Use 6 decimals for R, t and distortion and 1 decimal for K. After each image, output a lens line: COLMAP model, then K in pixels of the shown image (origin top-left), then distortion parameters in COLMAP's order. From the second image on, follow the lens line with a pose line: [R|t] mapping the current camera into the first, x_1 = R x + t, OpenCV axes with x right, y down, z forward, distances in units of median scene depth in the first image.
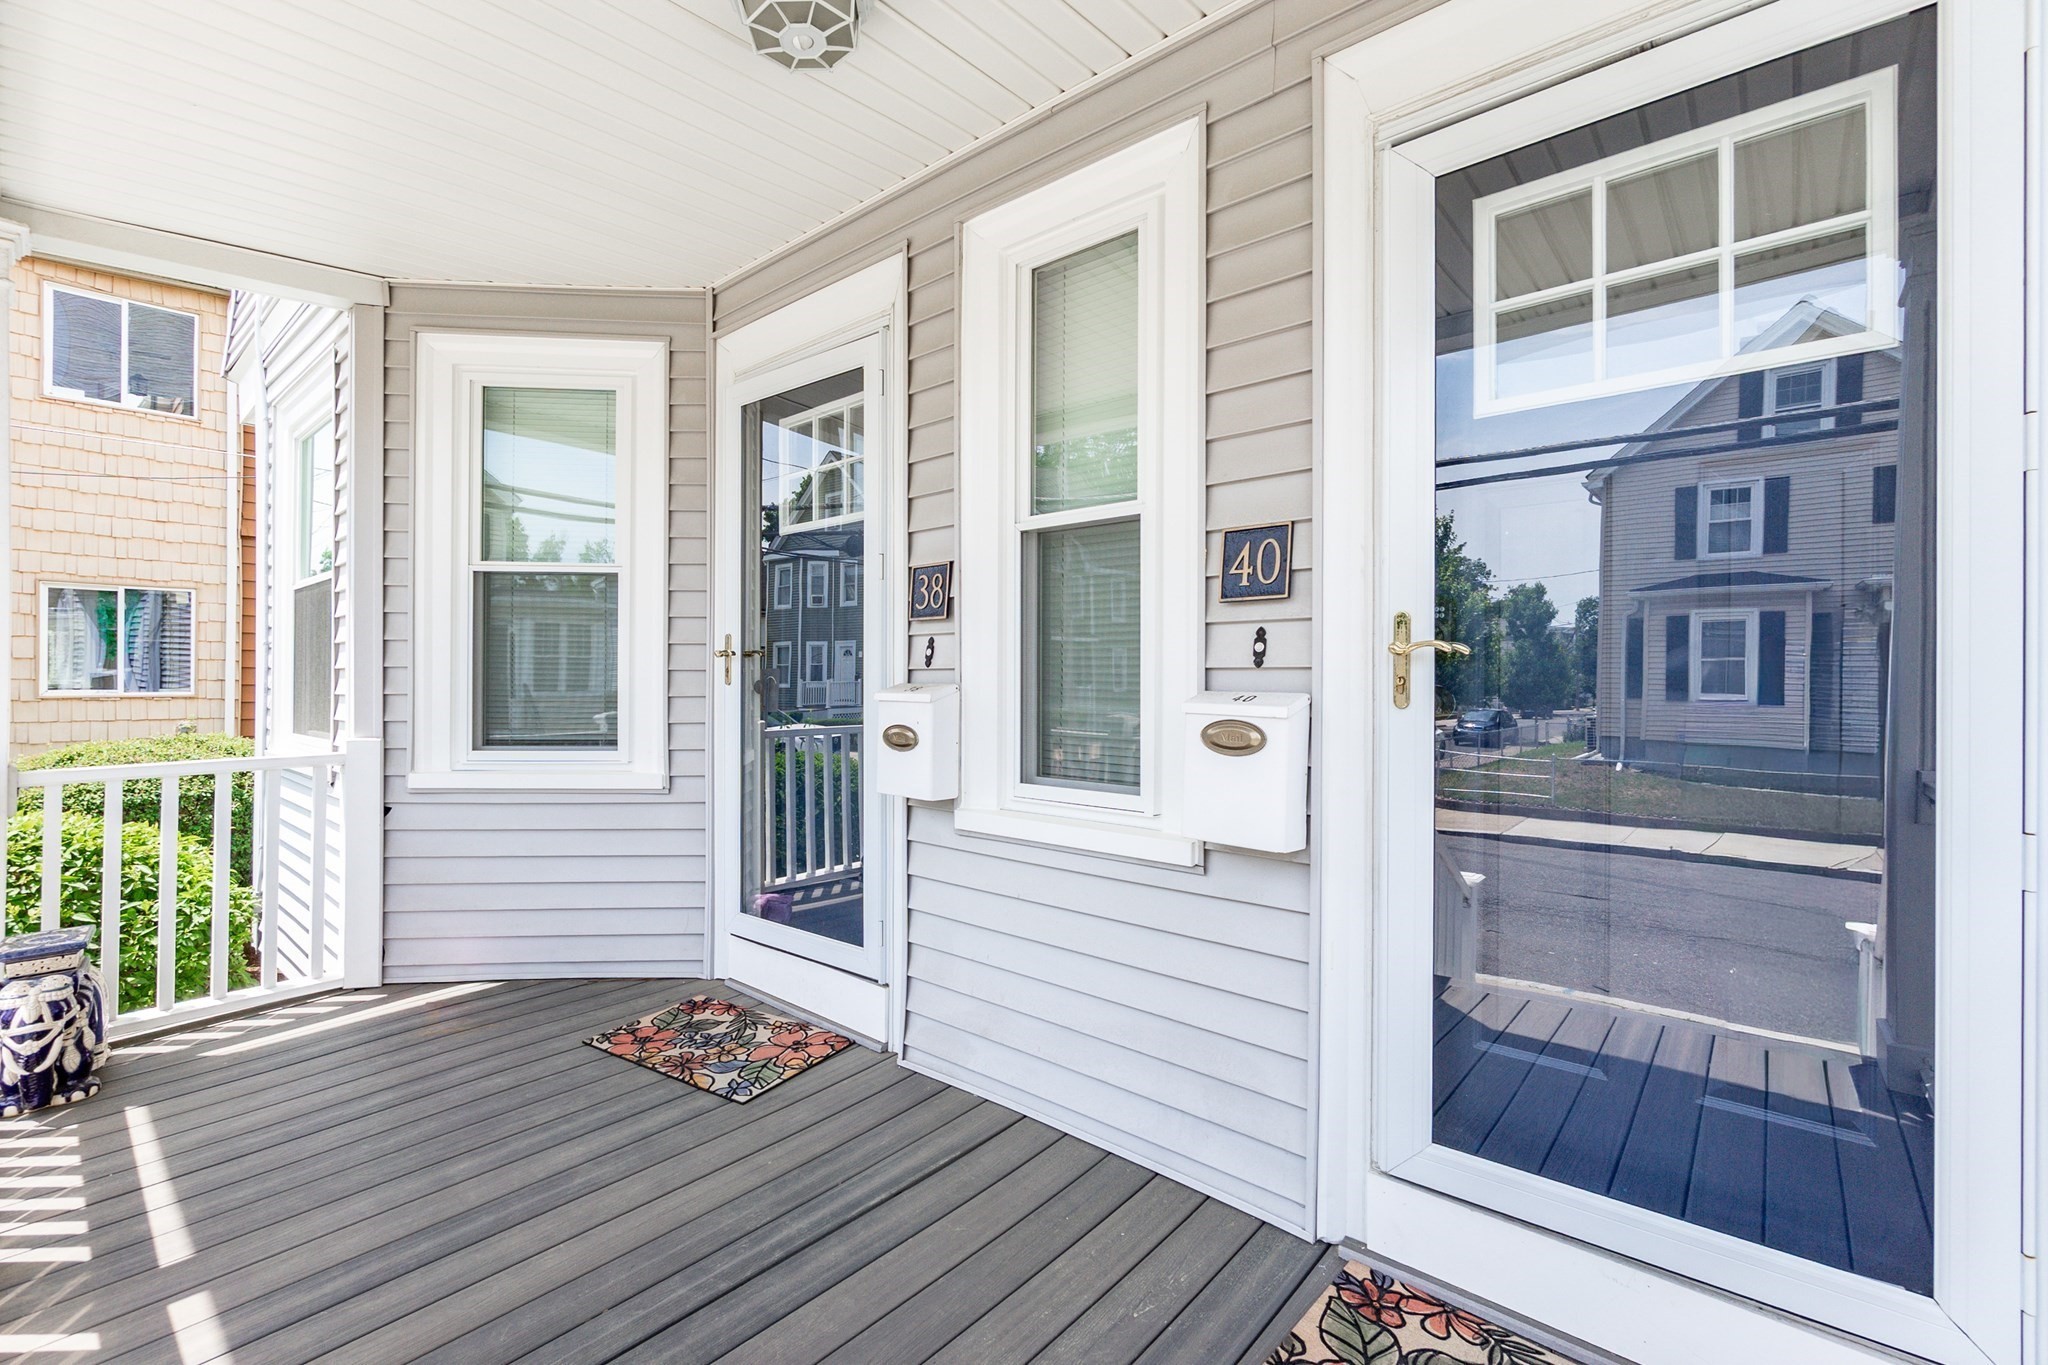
lens RADIAL K [[875.2, 0, 1024.0], [0, 875.2, 682.5], [0, 0, 1]] dist [-0.001979, -0.000183]
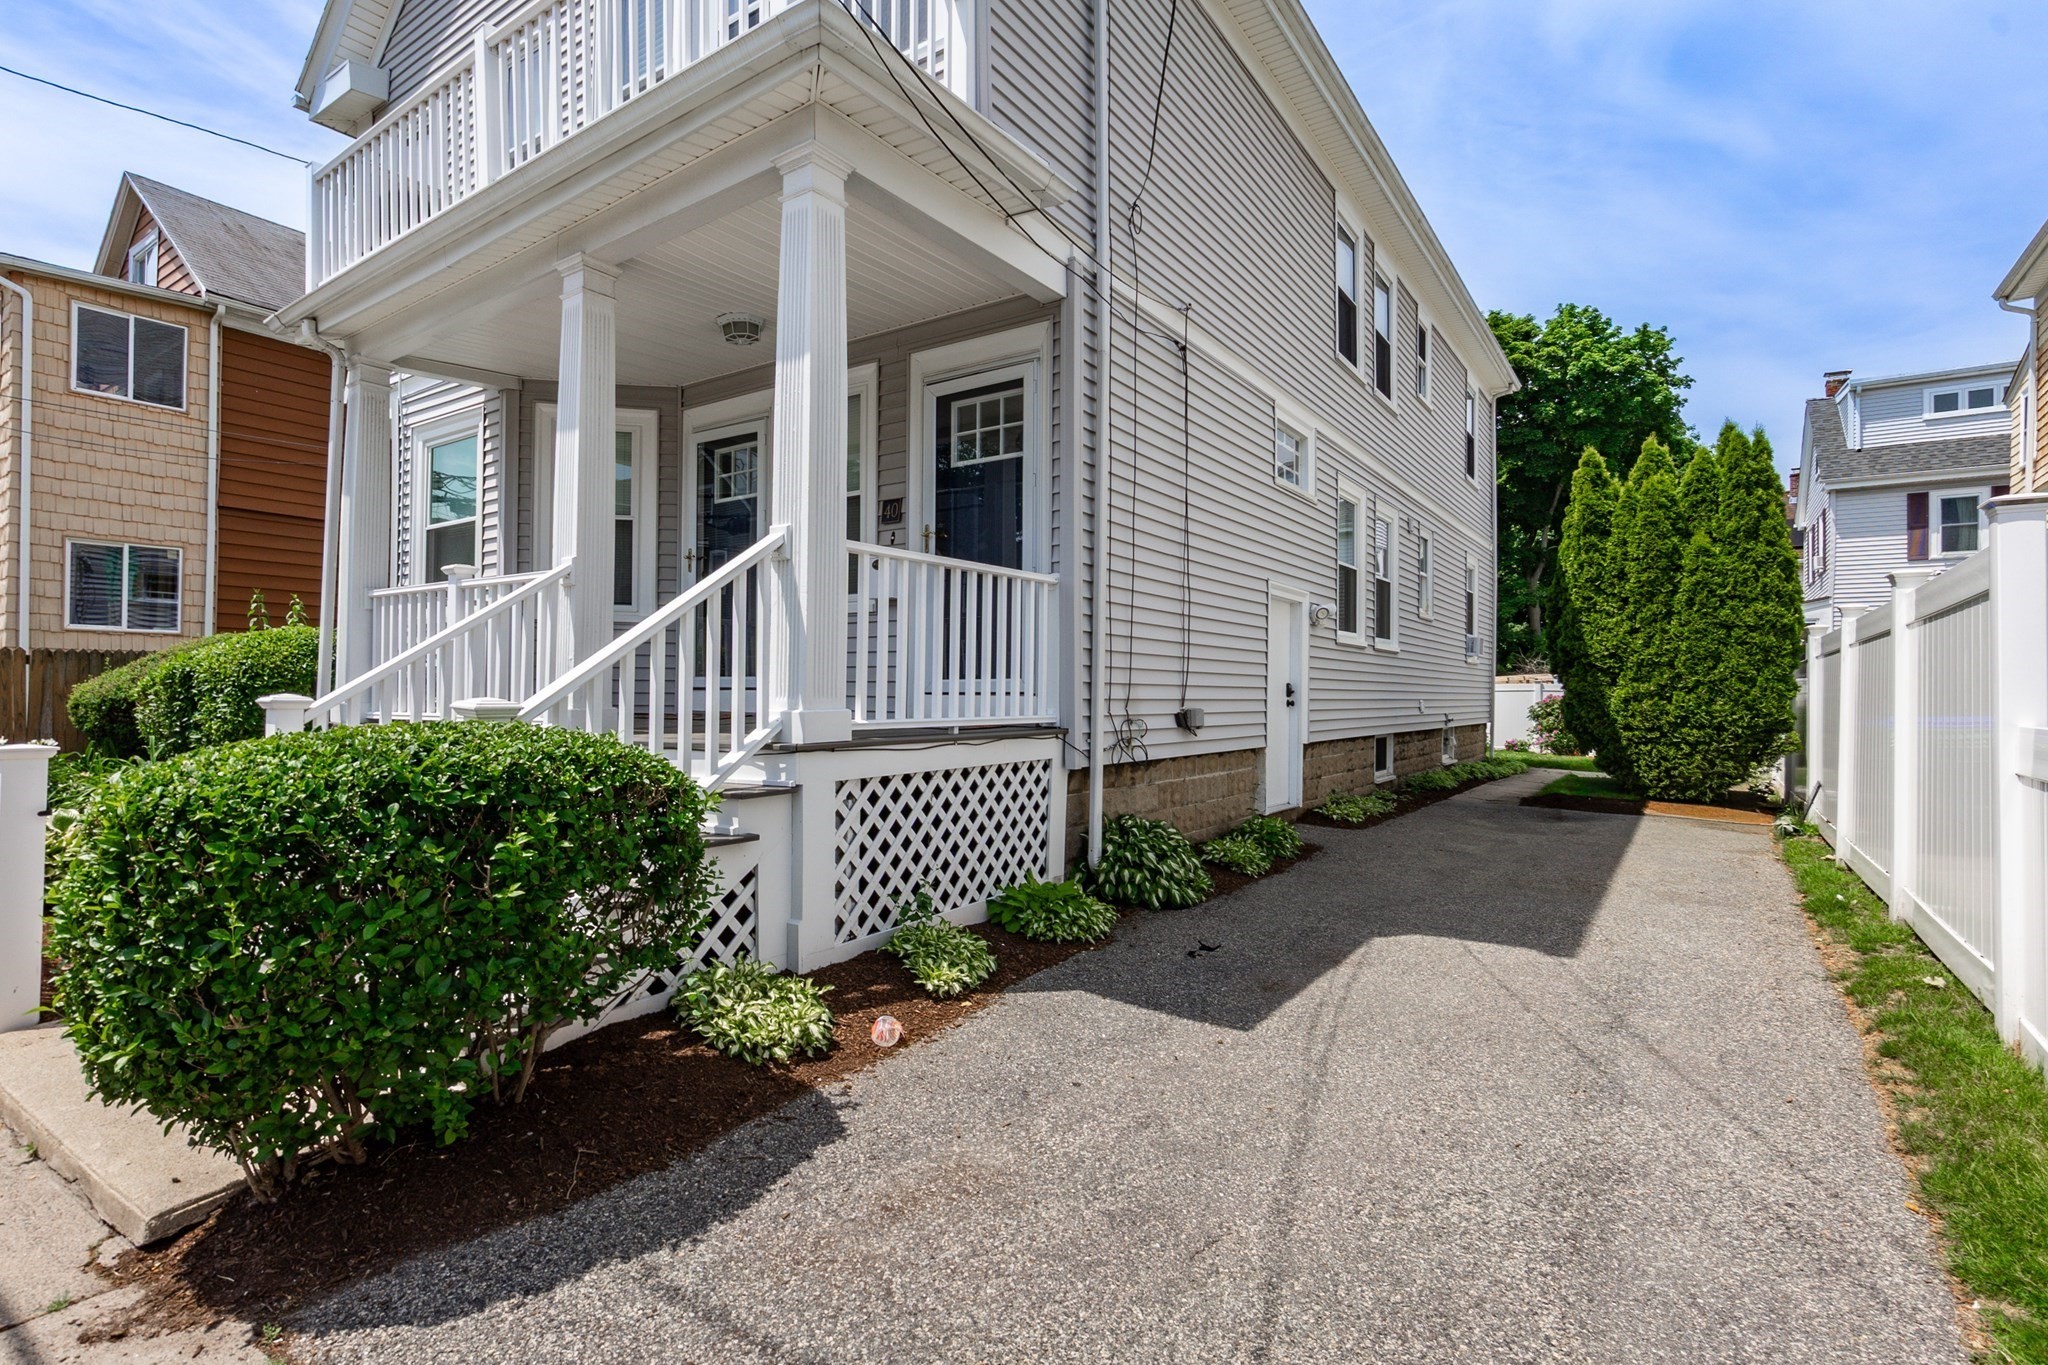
lens RADIAL K [[1019.1, 0, 1024.0], [0, 1019.1, 682.5], [0, 0, 1]] dist [0.001810, 0.000367]
pose [[0.993471, 0.002421, 0.114062, 0.073617], [0.000599, 0.999650, -0.026438, 0.130463], [-0.114086, 0.026334, 0.993122, -0.601879]]
